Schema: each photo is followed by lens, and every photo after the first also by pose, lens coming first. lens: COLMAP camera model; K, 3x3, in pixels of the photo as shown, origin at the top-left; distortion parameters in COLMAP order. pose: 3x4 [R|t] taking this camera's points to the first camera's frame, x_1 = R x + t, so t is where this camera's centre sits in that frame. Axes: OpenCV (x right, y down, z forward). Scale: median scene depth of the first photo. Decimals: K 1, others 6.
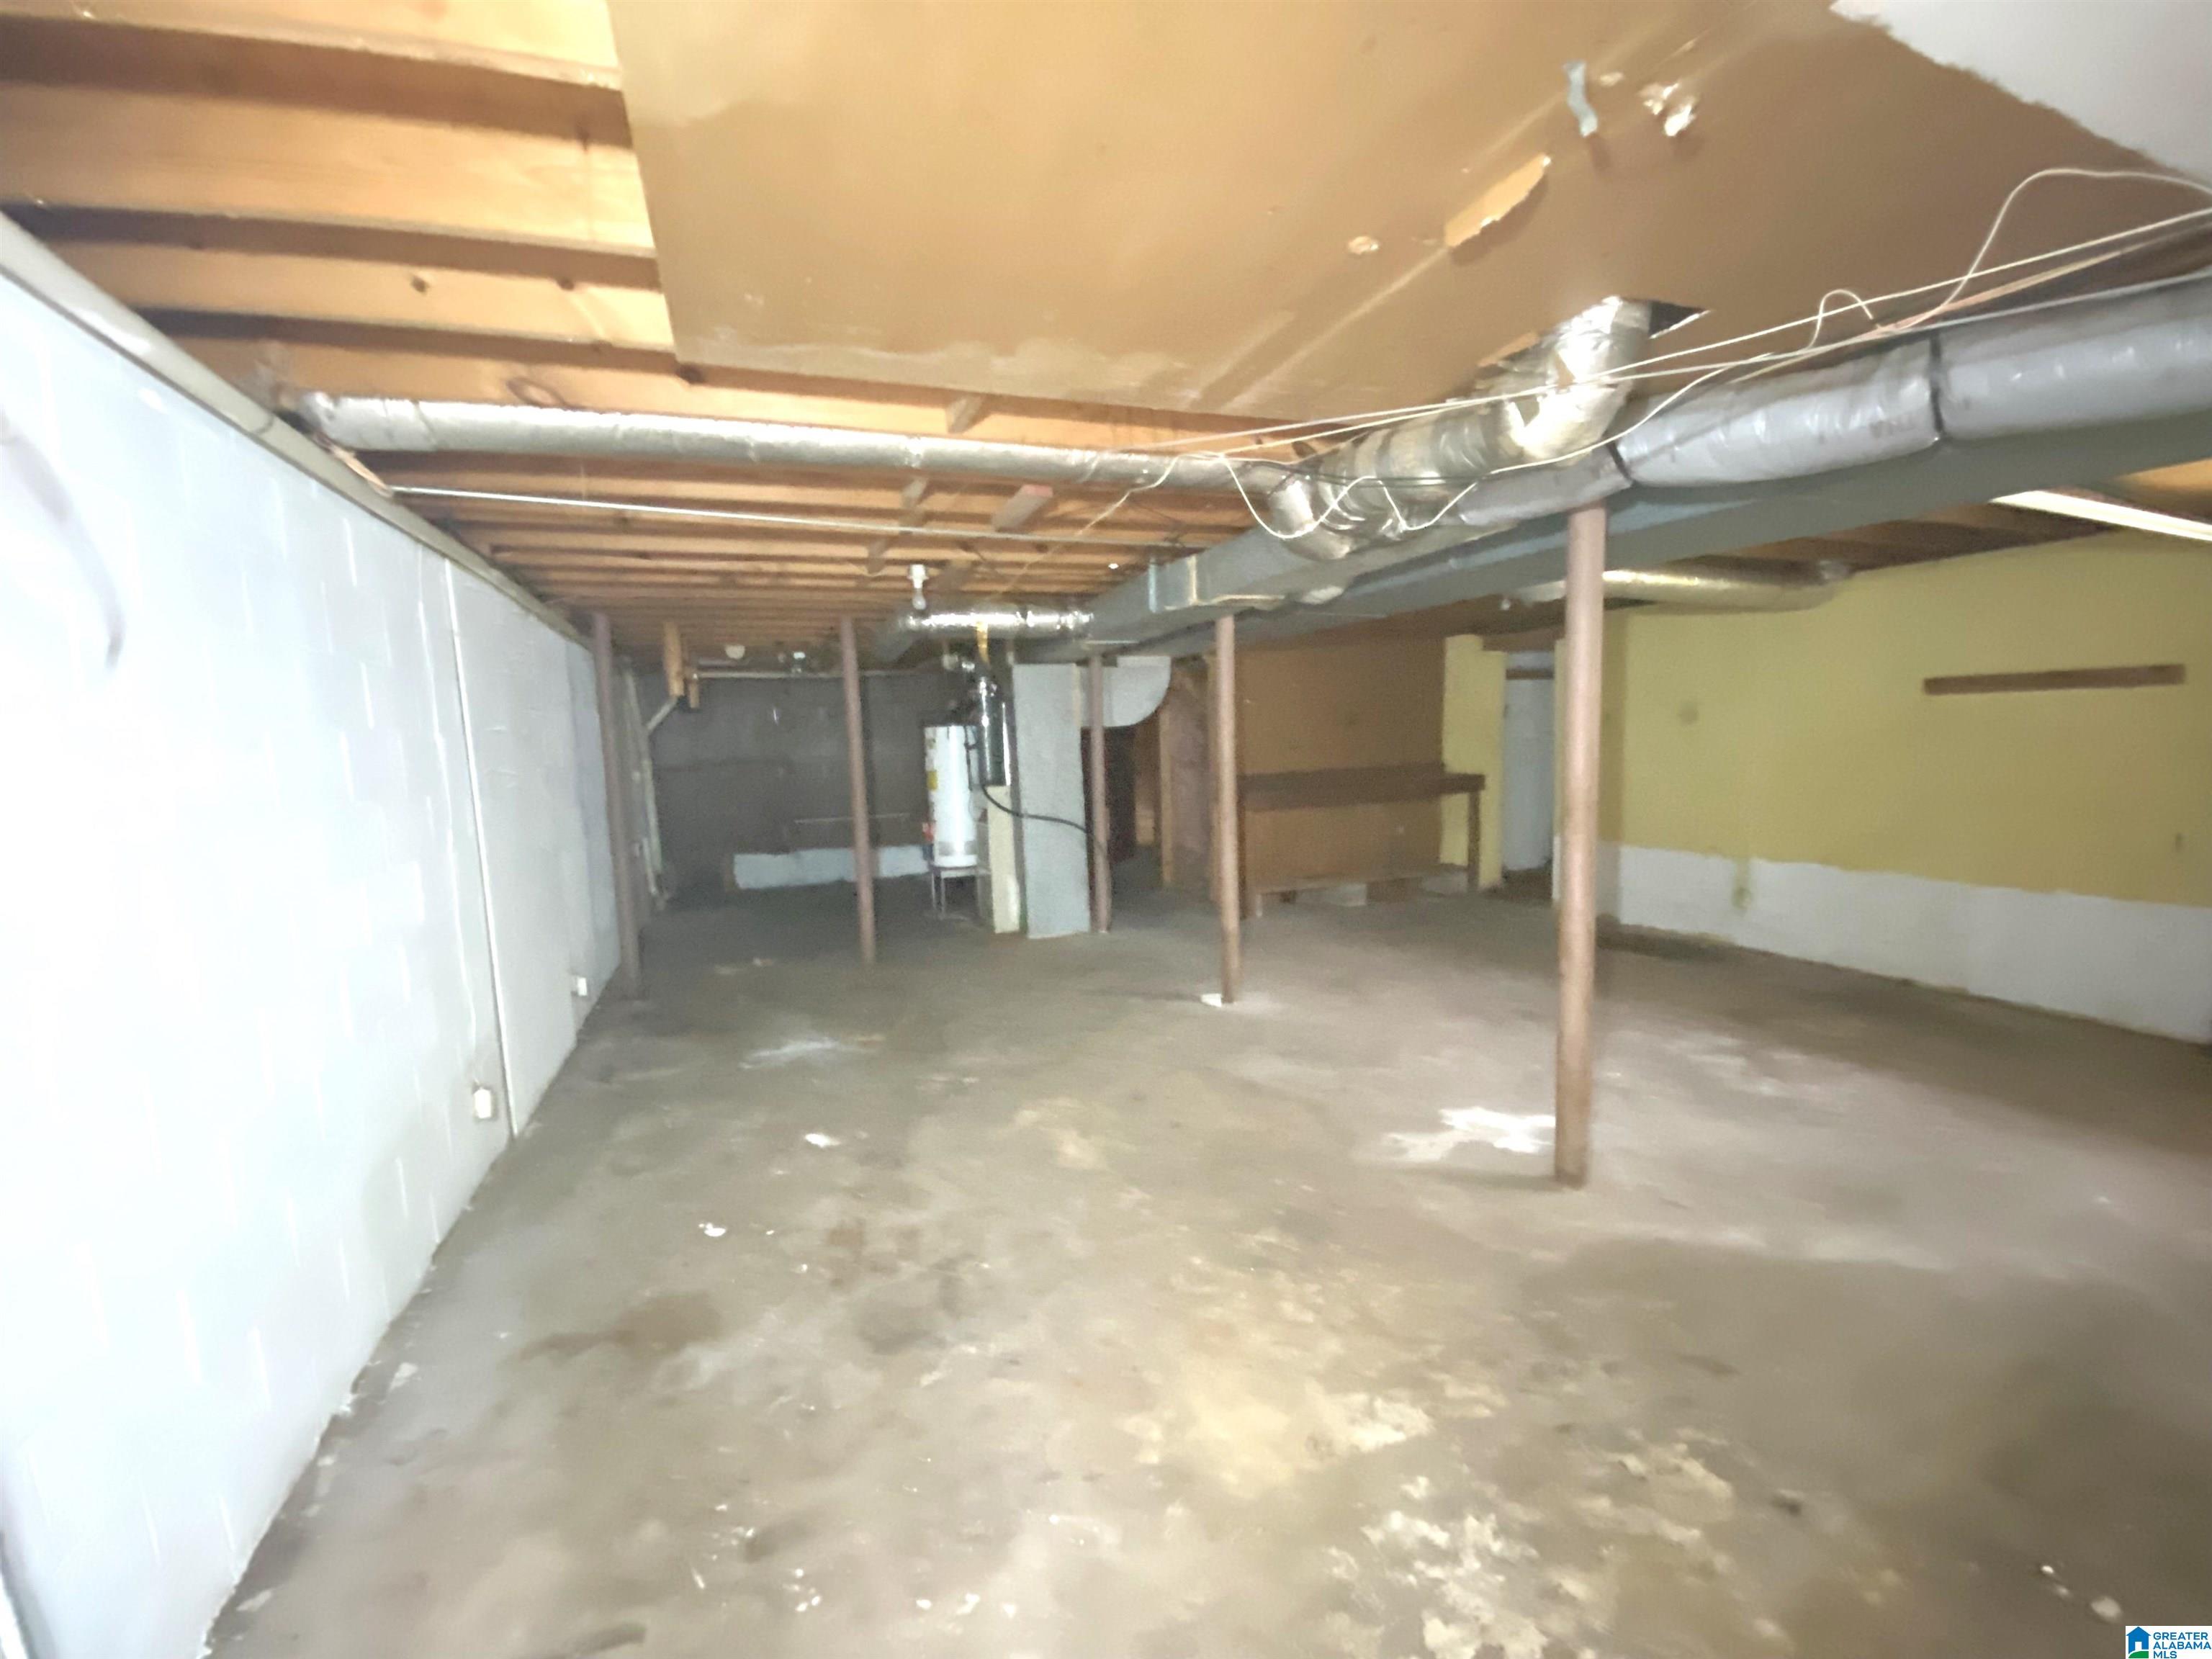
lens RADIAL K [[894.3, 0, 1091.1], [0, 894.3, 821.7], [0, 0, 1]] dist [0.038411, -0.031325]
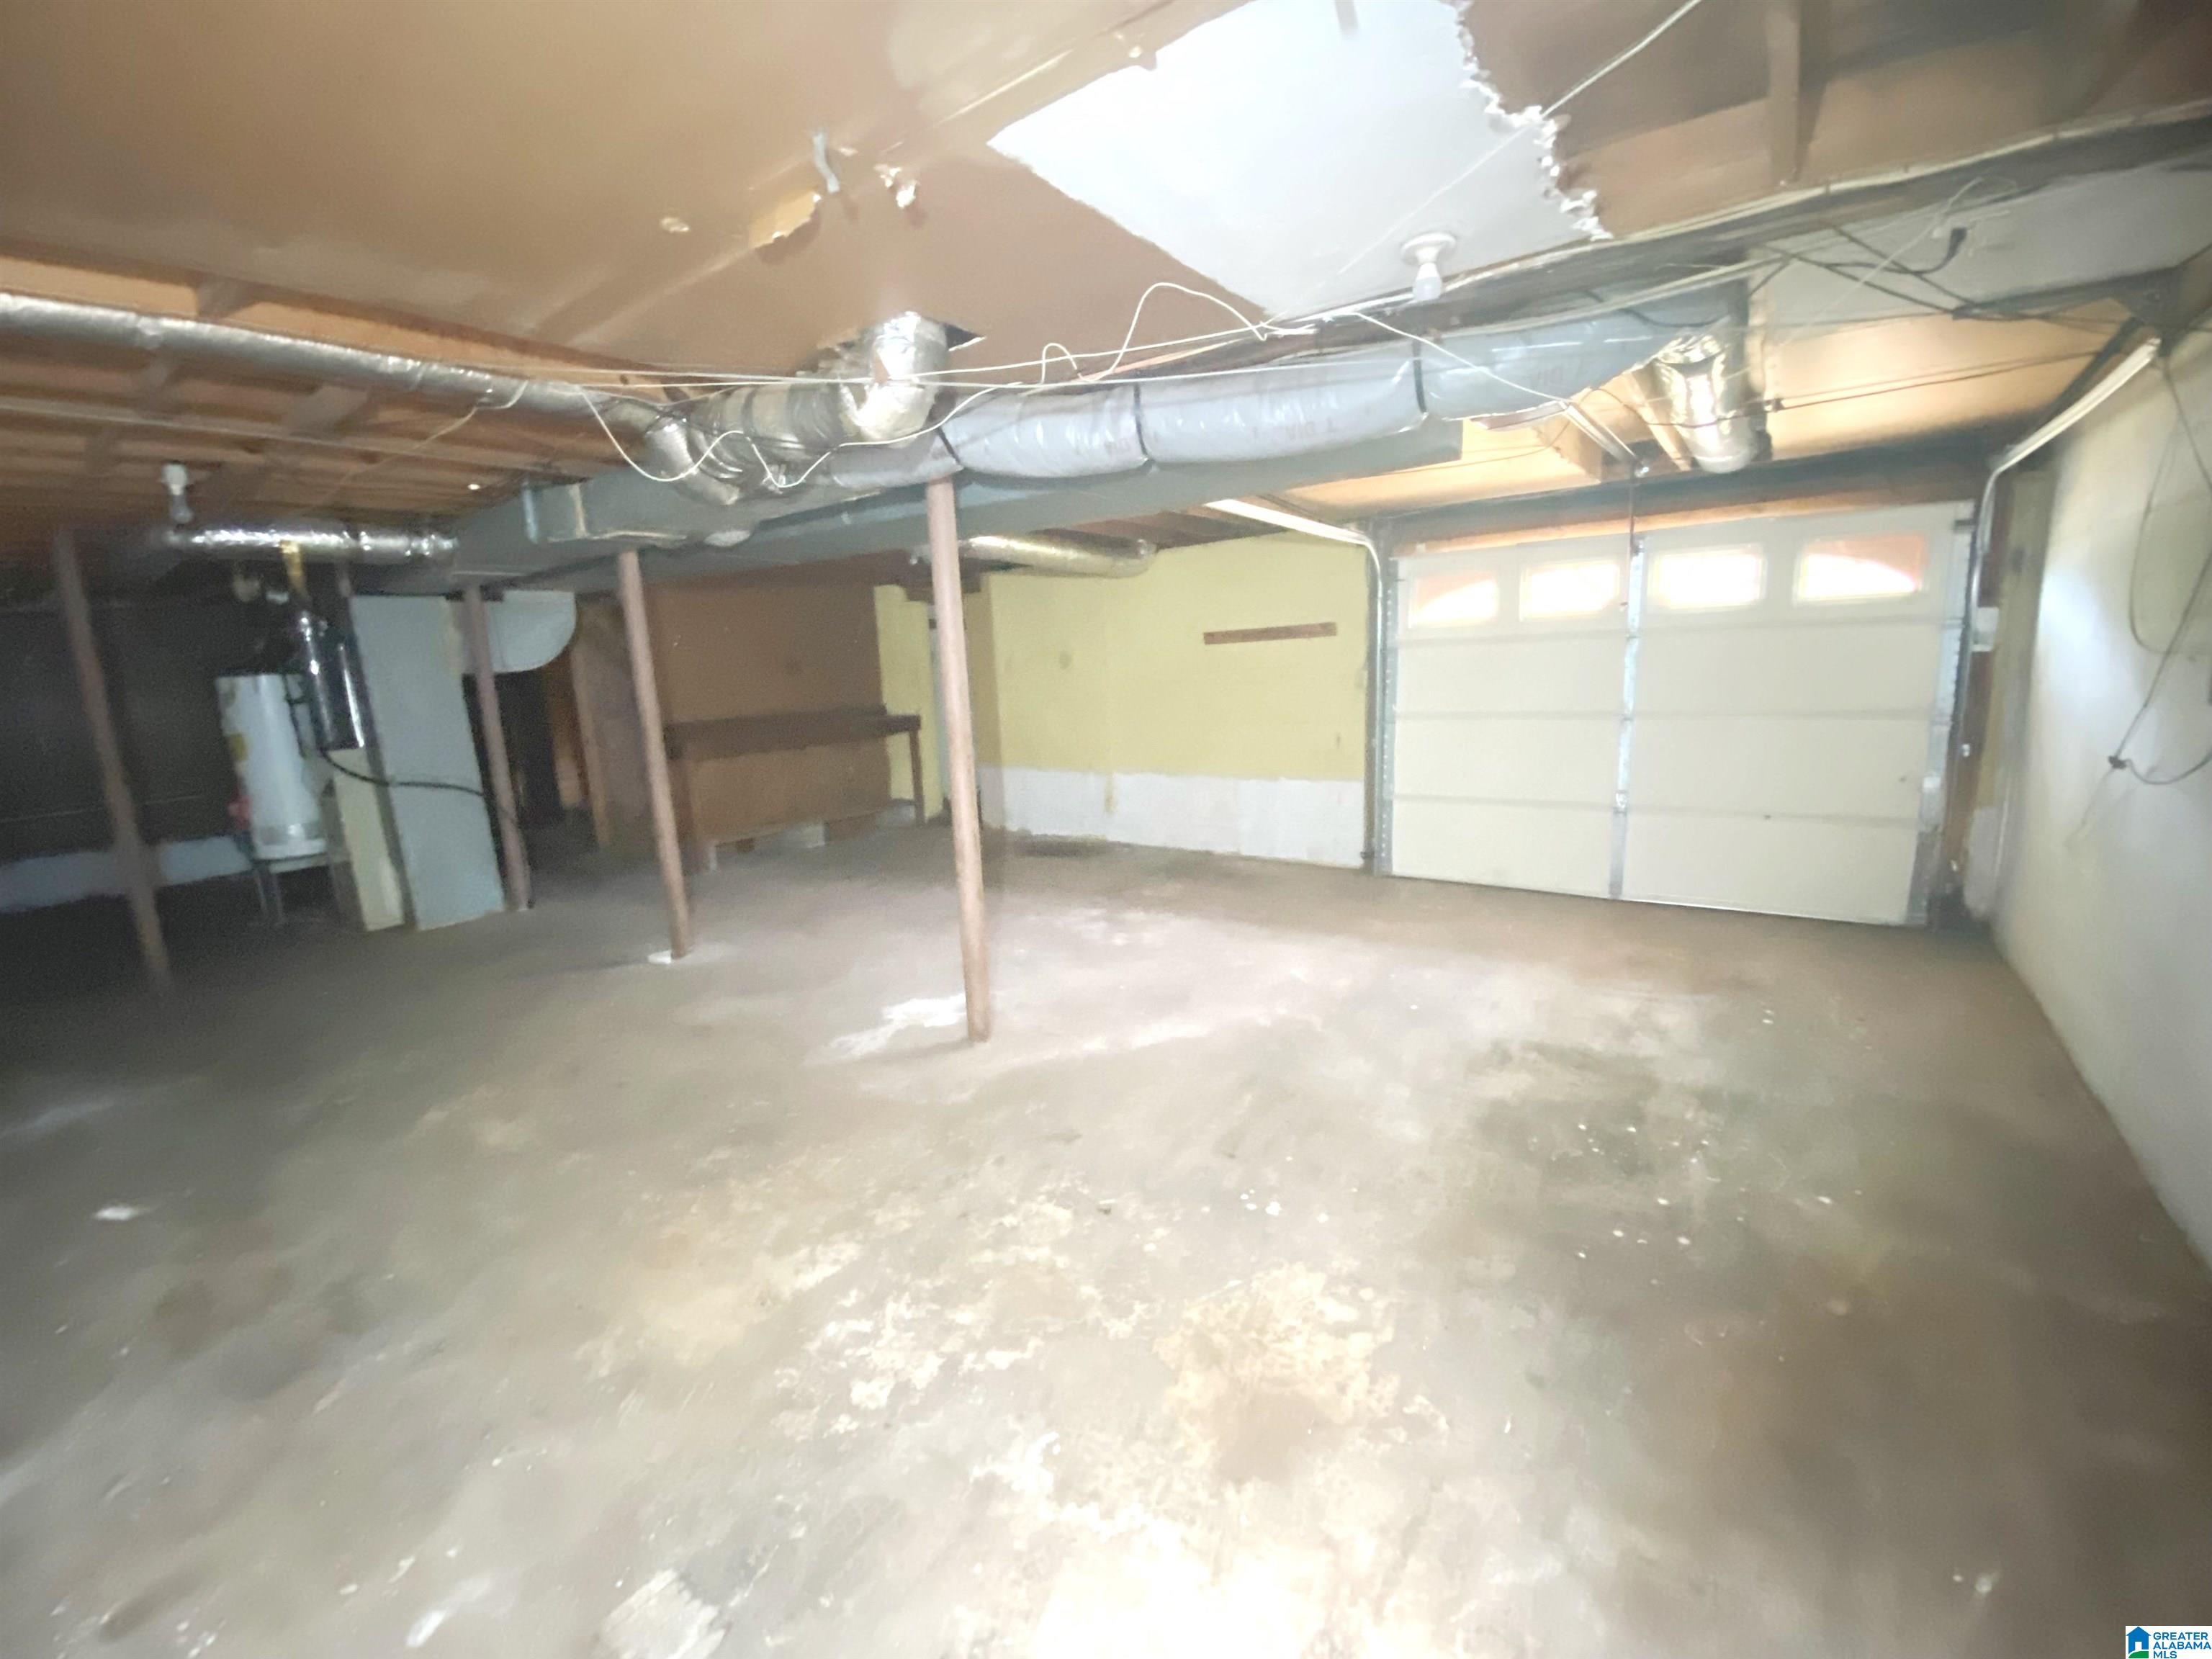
lens RADIAL K [[894.3, 0, 1091.1], [0, 894.3, 821.7], [0, 0, 1]] dist [0.038411, -0.031325]
pose [[0.836819, -0.100235, 0.538226, 0.028528], [0.068877, 0.994561, 0.078130, 0.018552], [-0.543130, -0.028309, 0.839171, -0.110403]]
